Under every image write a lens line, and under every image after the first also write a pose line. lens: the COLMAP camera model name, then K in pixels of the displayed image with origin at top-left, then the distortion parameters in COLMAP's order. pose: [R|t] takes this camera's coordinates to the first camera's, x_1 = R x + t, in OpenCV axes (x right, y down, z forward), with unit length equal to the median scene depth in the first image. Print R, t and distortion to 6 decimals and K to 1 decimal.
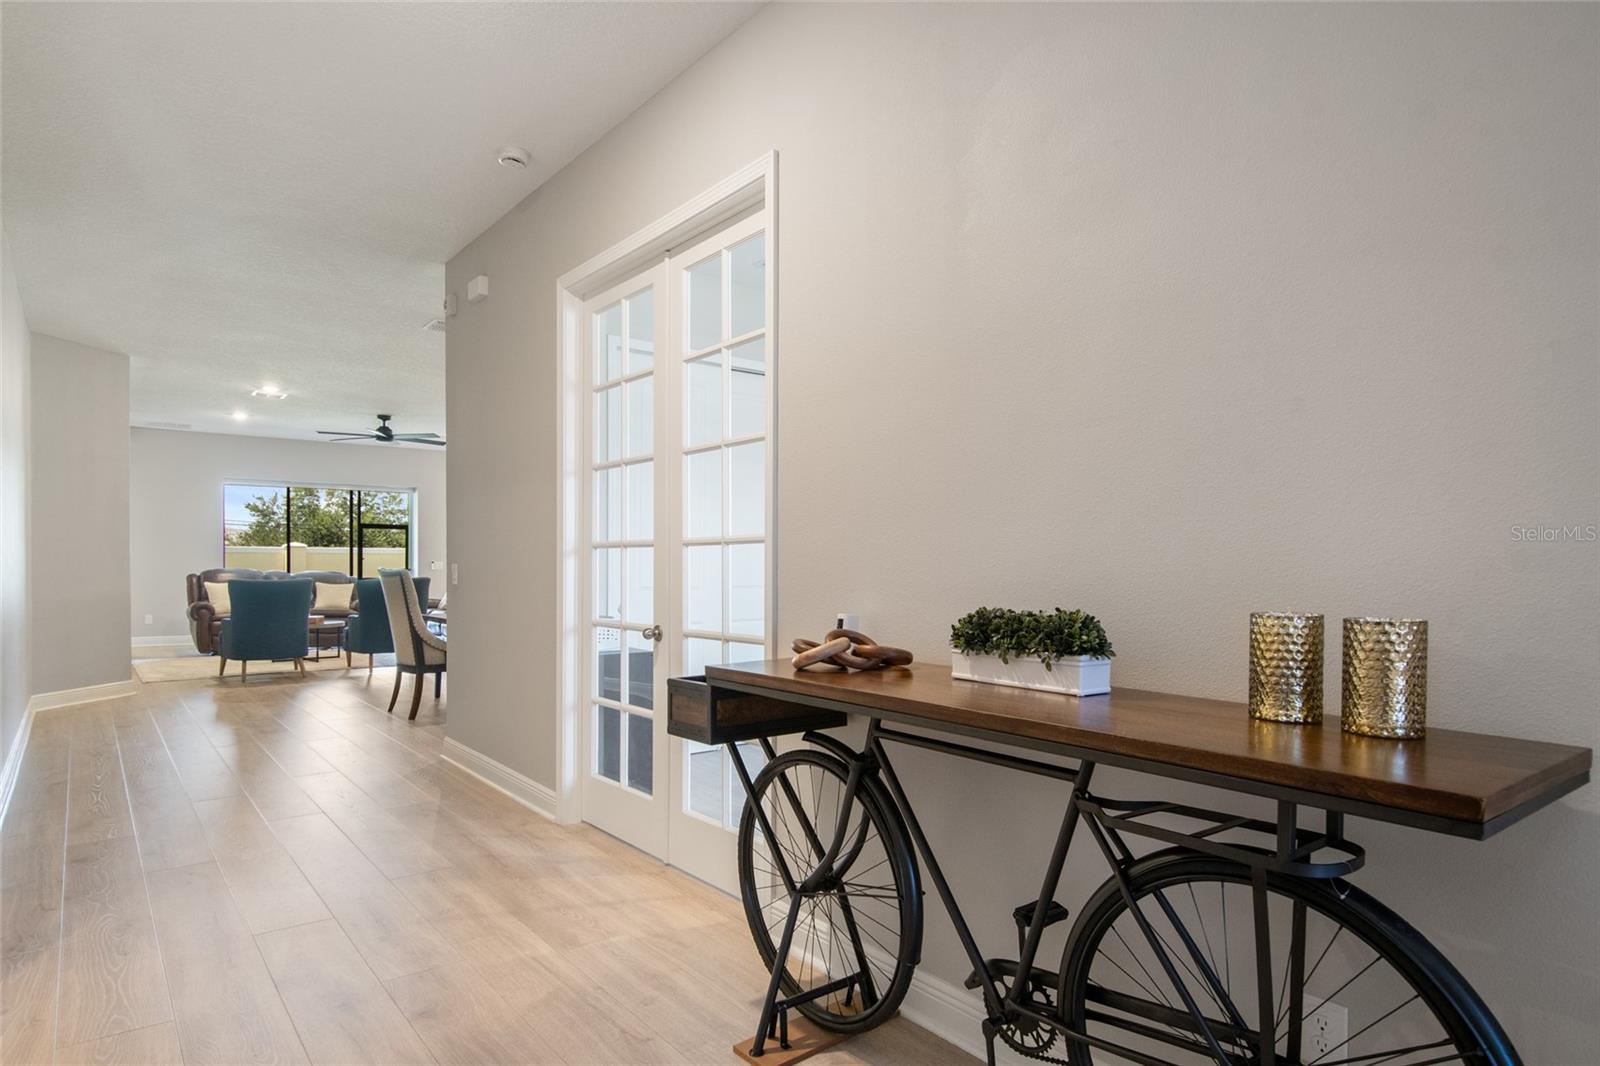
lens RADIAL K [[897.7, 0, 790.2], [0, 897.7, 570.6], [0, 0, 1]] dist [0.011423, -0.002722]
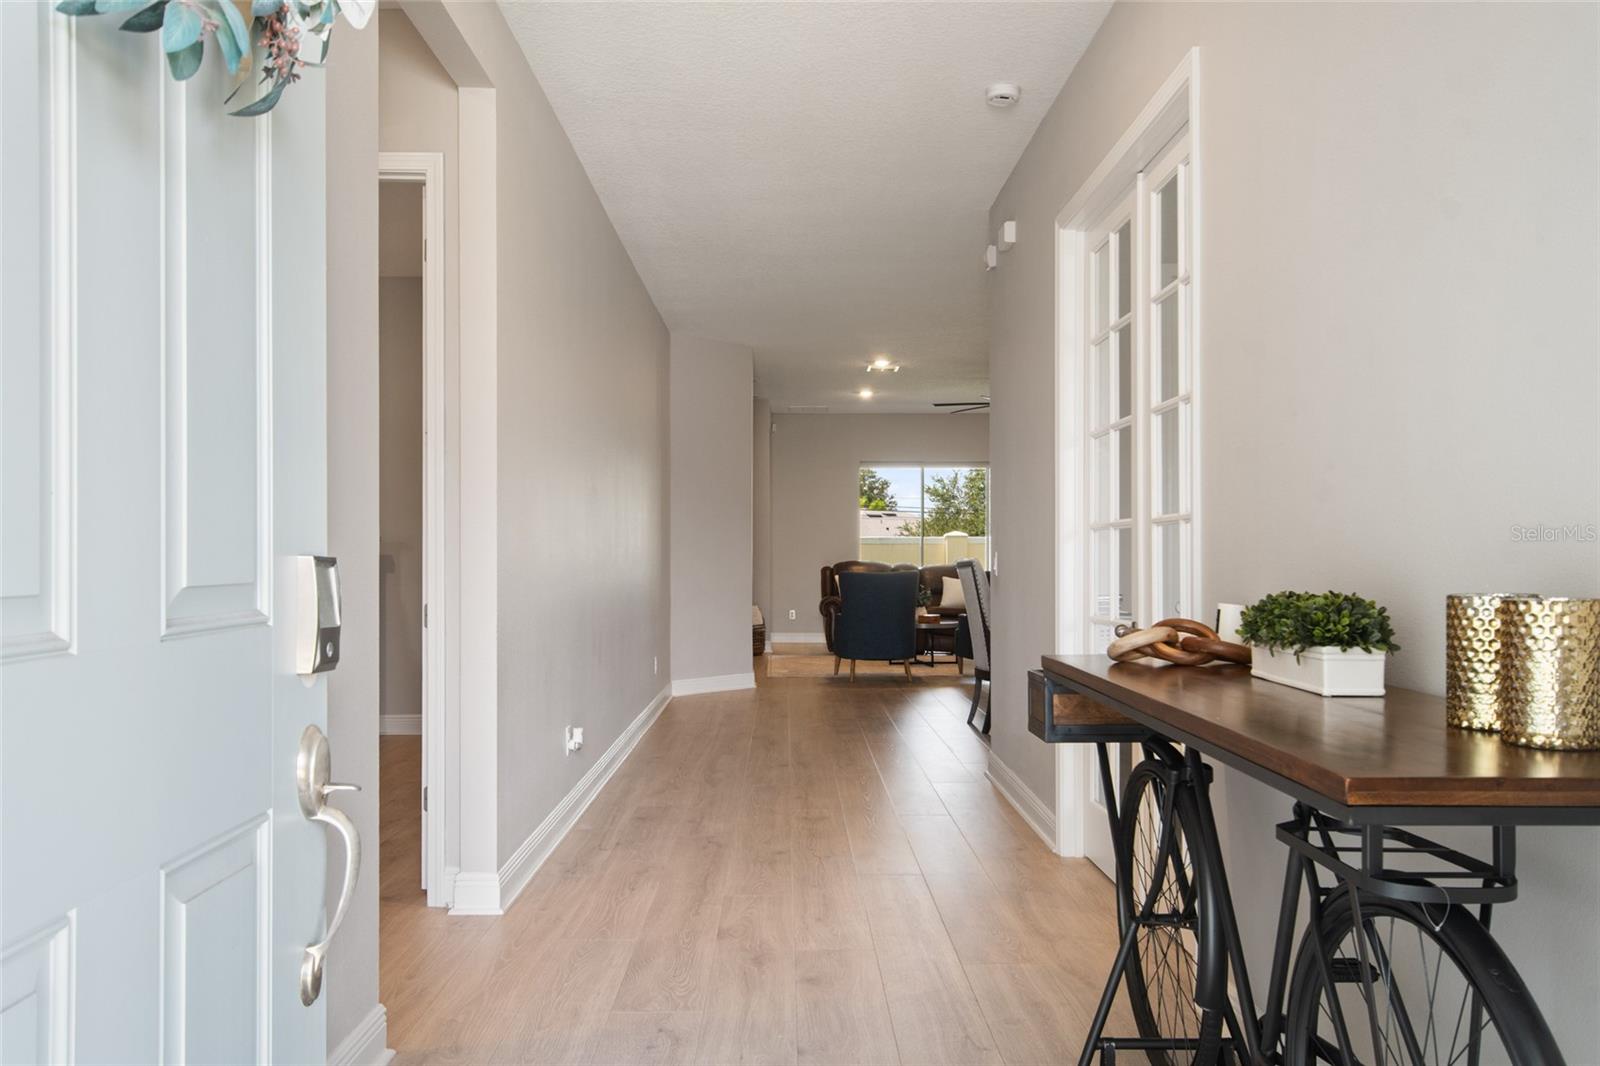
lens RADIAL K [[1240.5, 0, 799.8], [0, 1240.5, 537.7], [0, 0, 1]] dist [-0.007145, -0.000753]
pose [[0.792426, -0.014048, -0.609807, 0.122436], [0.000103, 0.999738, -0.022896, 0.003842], [0.609968, 0.018080, 0.792219, -0.039169]]
